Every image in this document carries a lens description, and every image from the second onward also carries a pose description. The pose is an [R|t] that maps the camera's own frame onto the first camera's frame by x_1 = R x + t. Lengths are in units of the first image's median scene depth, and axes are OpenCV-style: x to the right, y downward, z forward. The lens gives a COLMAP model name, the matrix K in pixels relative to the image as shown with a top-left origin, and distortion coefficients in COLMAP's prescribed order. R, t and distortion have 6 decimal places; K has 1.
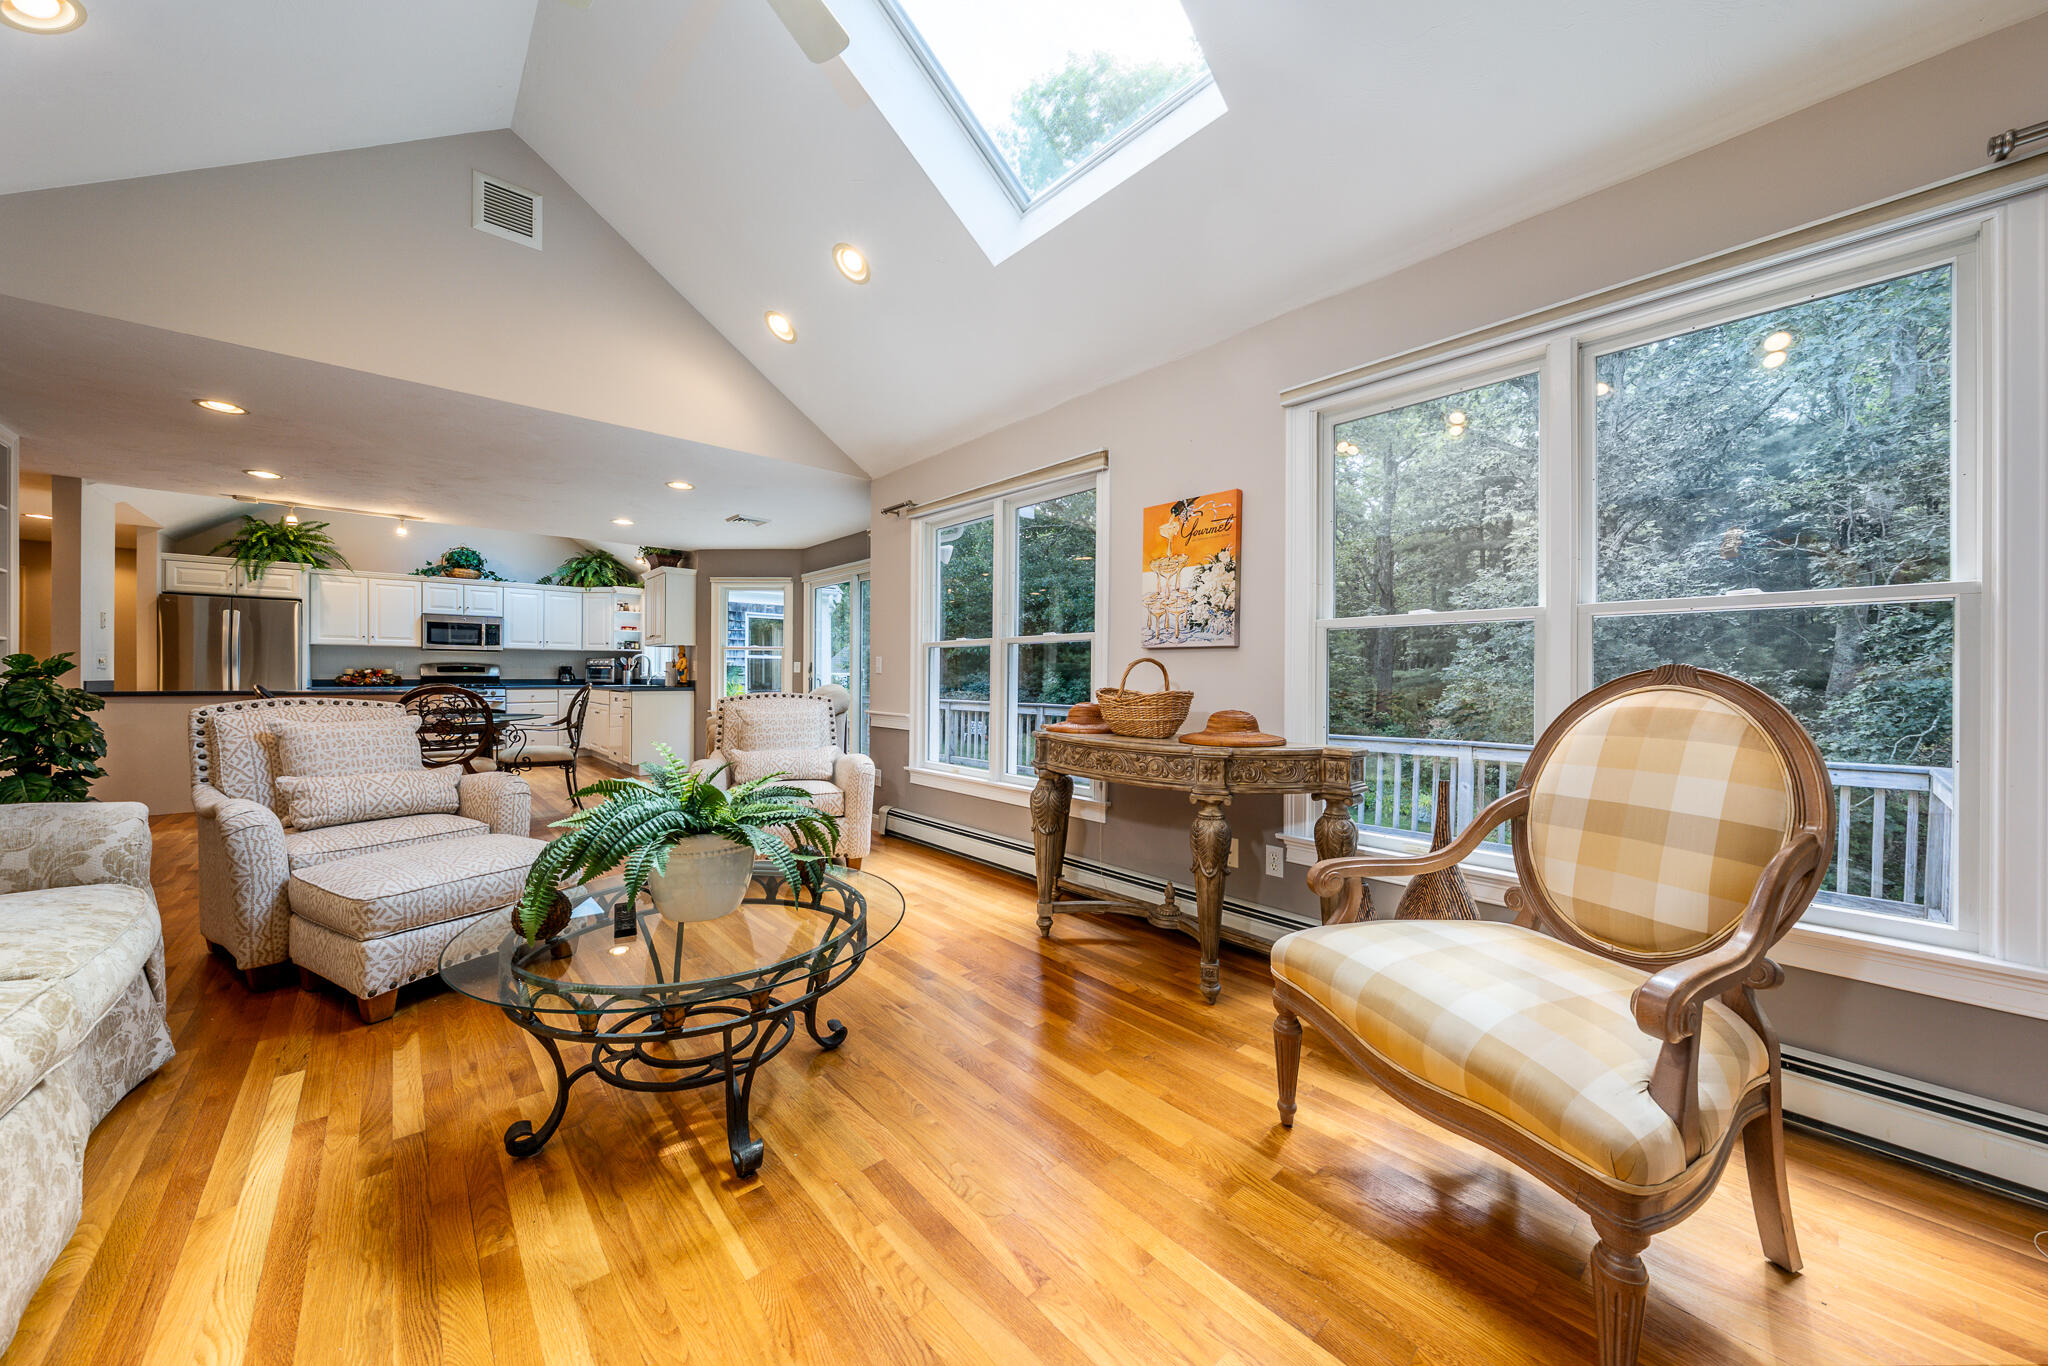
lens RADIAL K [[699.9, 0, 1018.3], [0, 699.9, 680.6], [0, 0, 1]] dist [-0.000298, 0.000029]
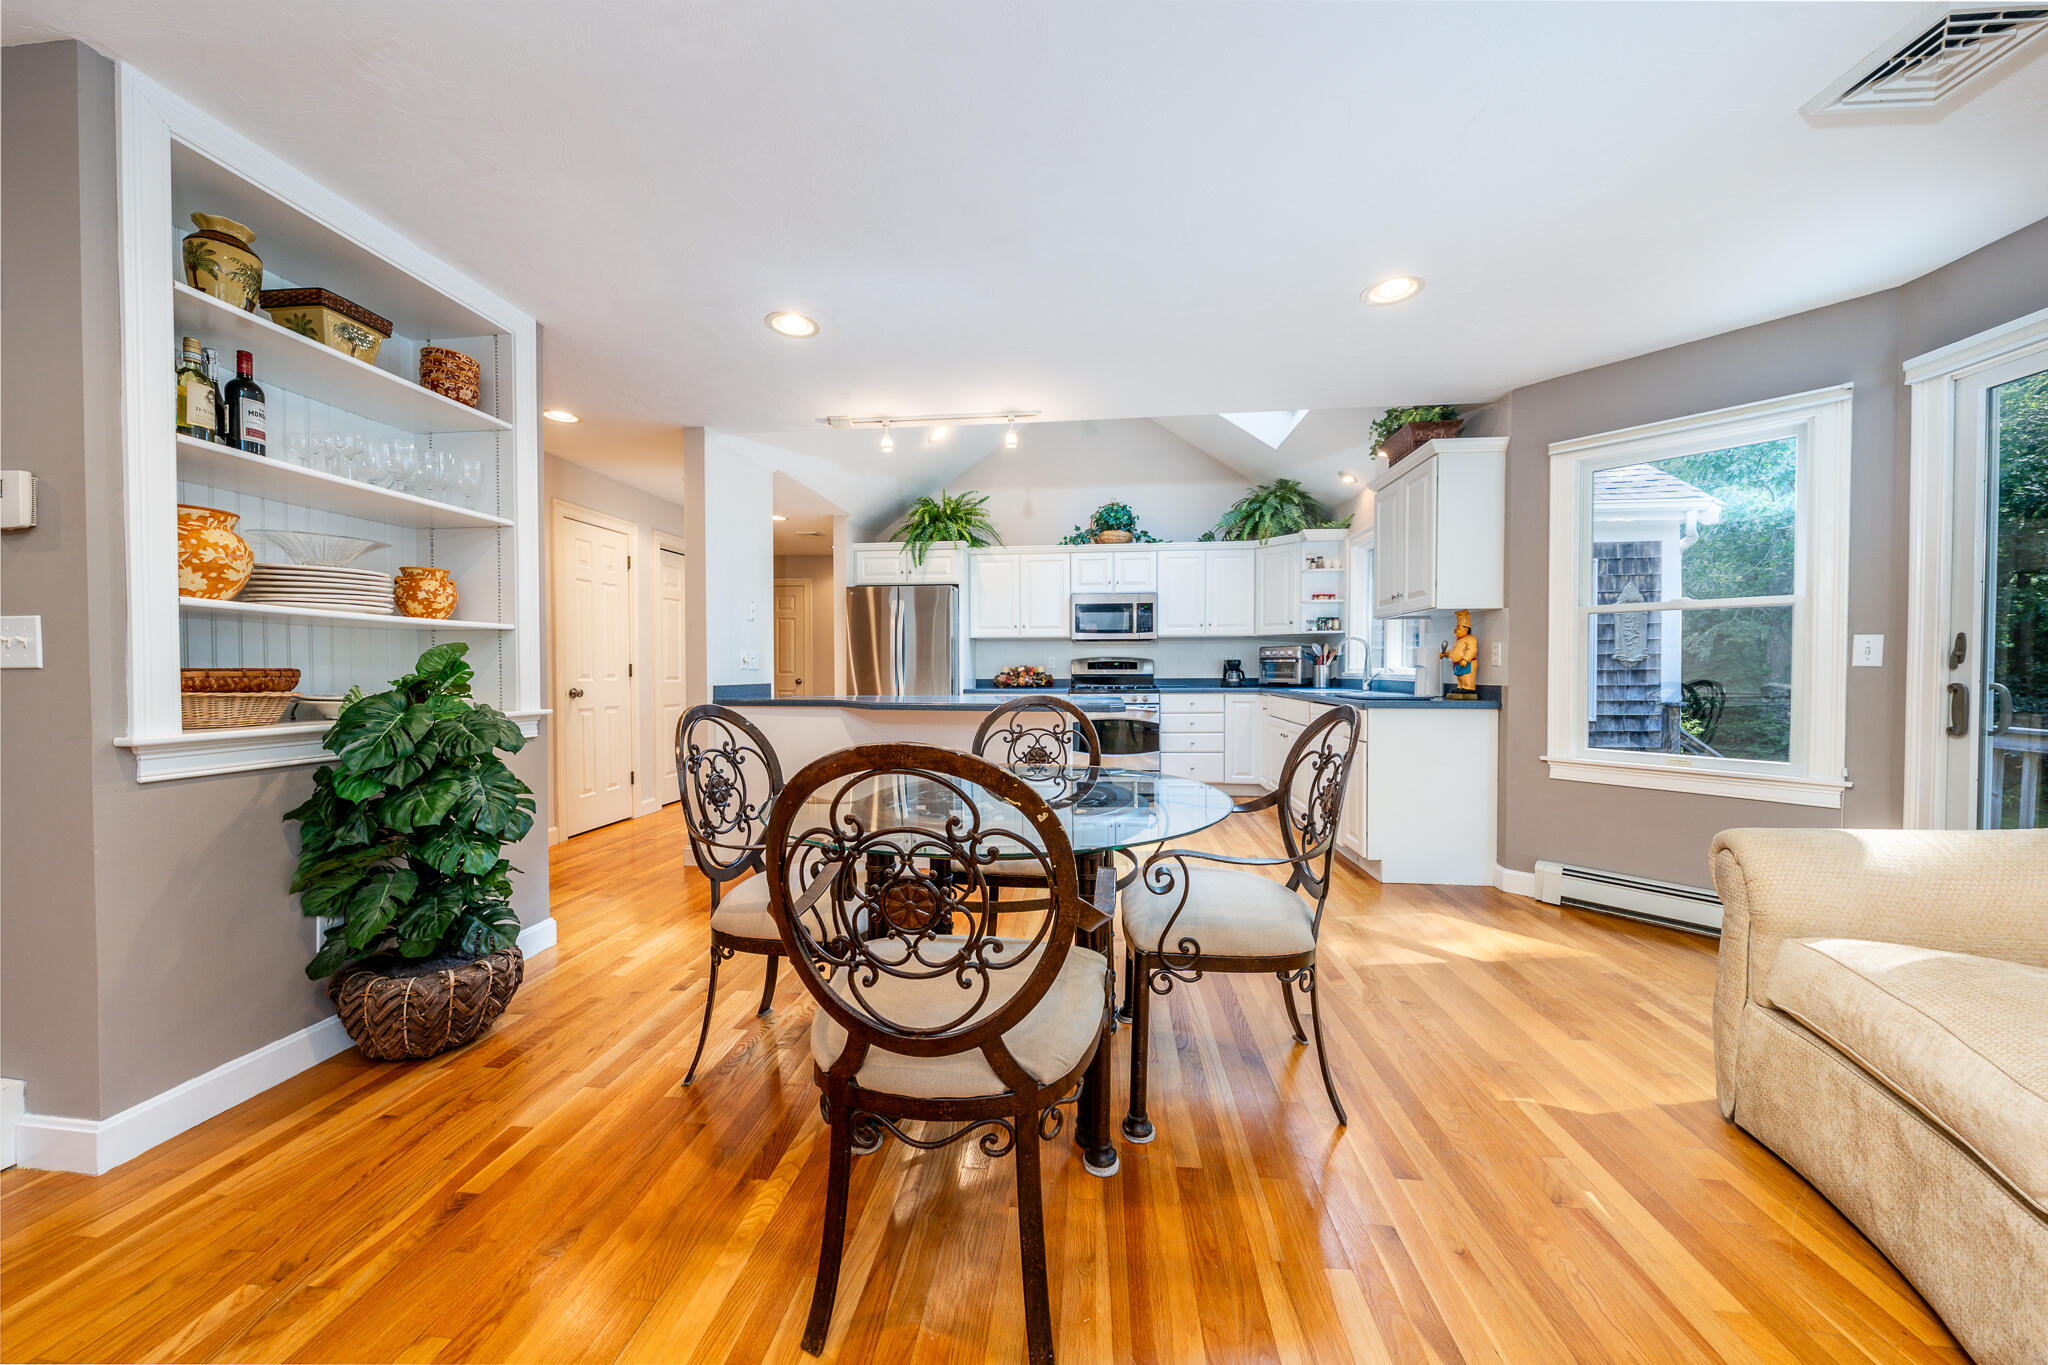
lens RADIAL K [[699.9, 0, 1018.3], [0, 699.9, 680.1], [0, 0, 1]] dist [-0.000298, 0.000029]
pose [[0.665463, 0.005864, -0.746408, -0.322724], [0.002056, 0.999951, 0.009689, -0.008980], [0.746428, -0.007982, 0.665418, 0.454947]]
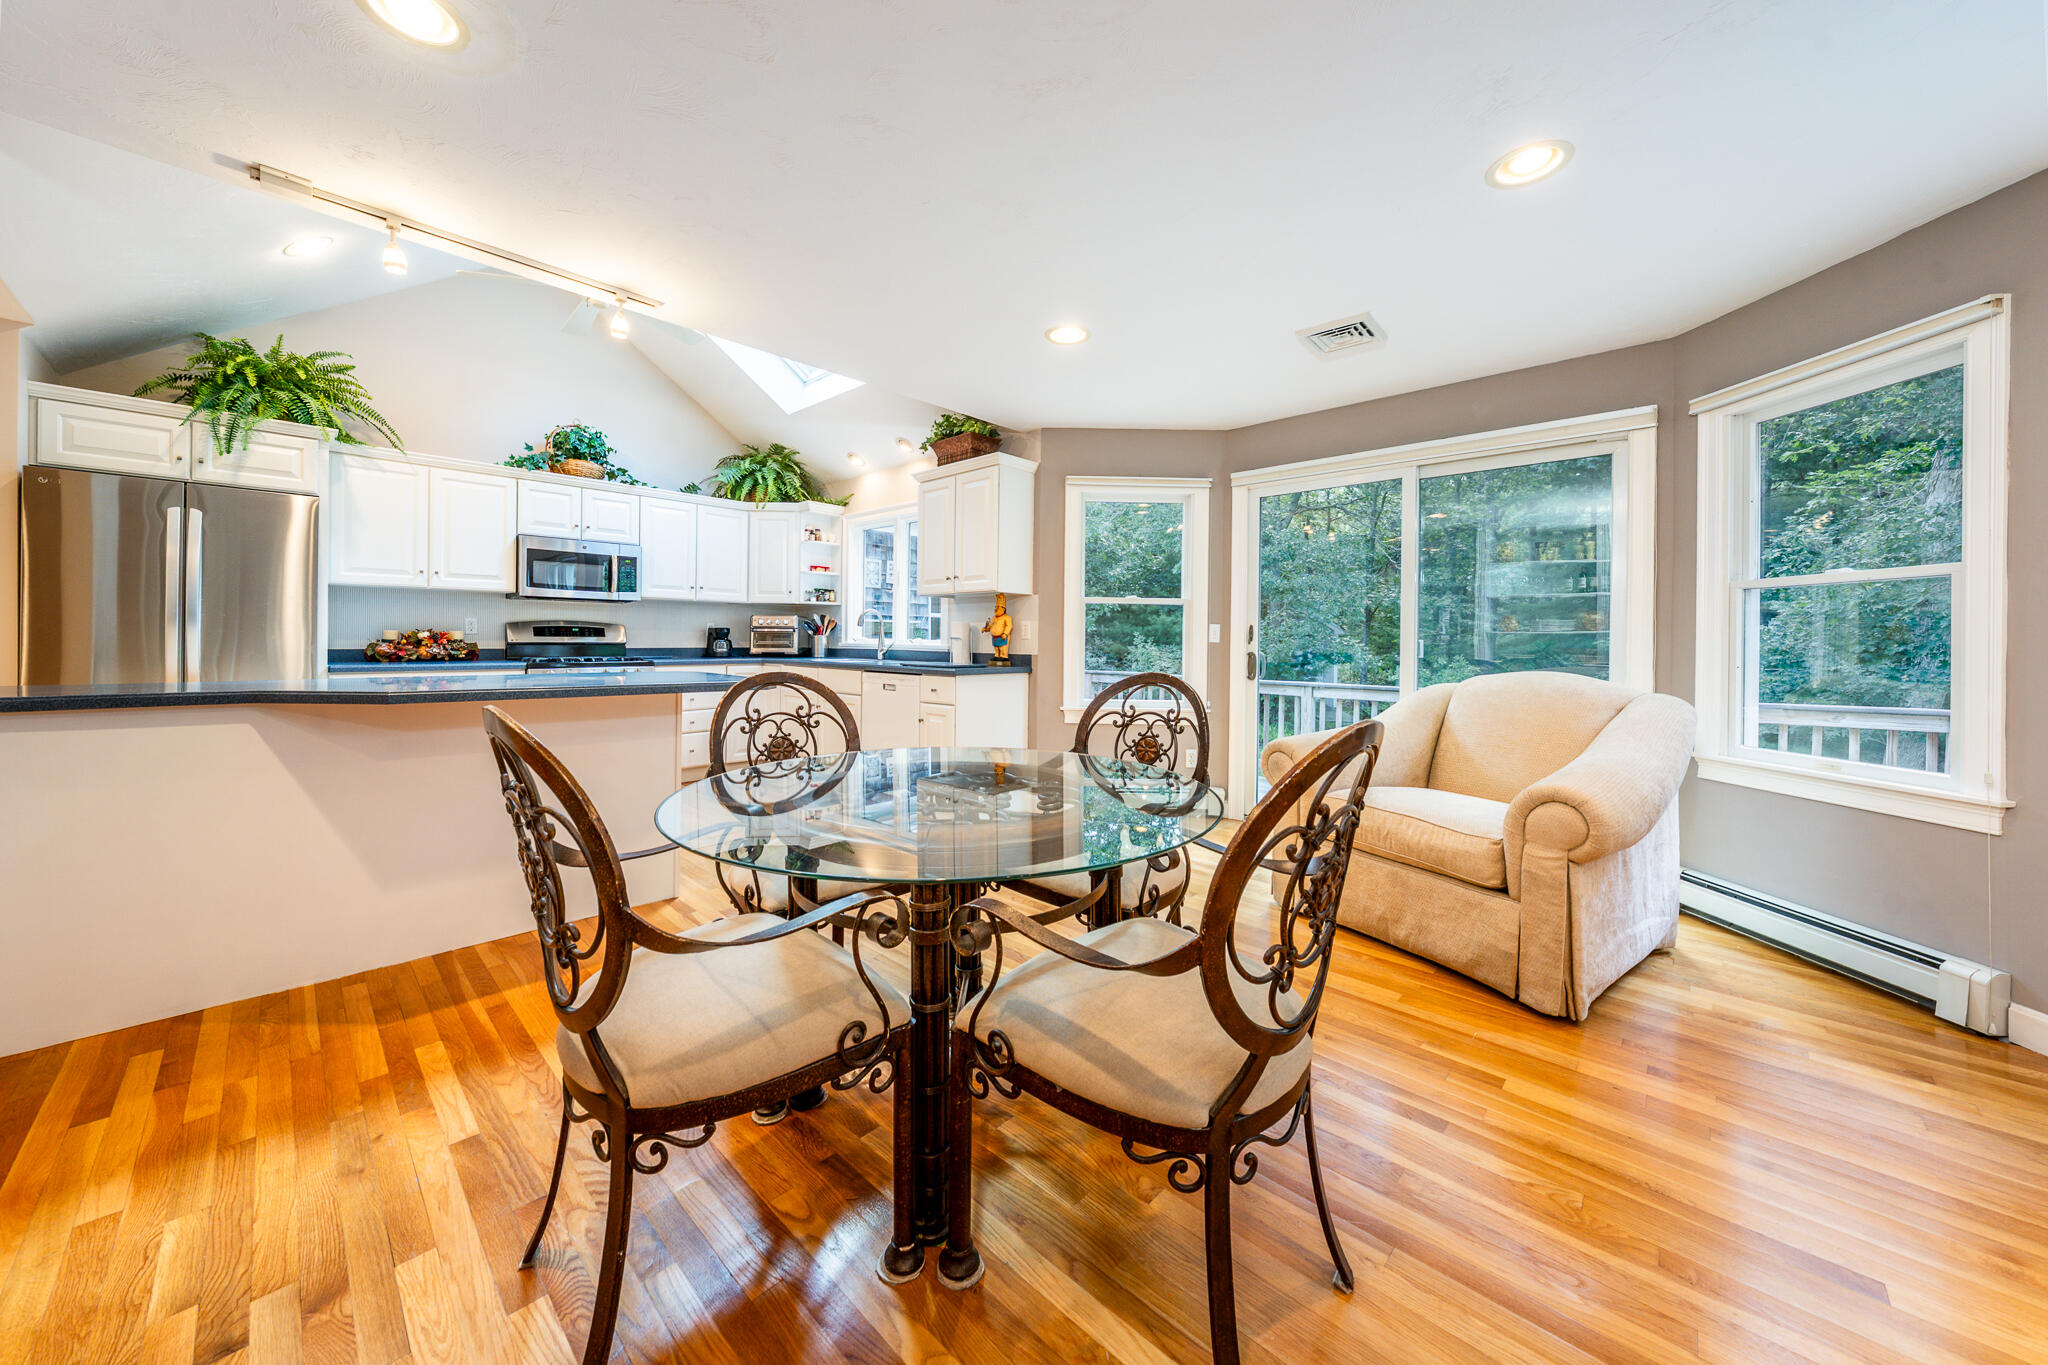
lens RADIAL K [[724.3, 0, 1015.0], [0, 724.3, 644.4], [0, 0, 1]] dist [0.002228, 0.000031]
pose [[0.997603, 0.006206, 0.068915, -0.501036], [-0.006442, 0.999974, 0.003209, -0.010916], [-0.068893, -0.003645, 0.997617, 0.392408]]
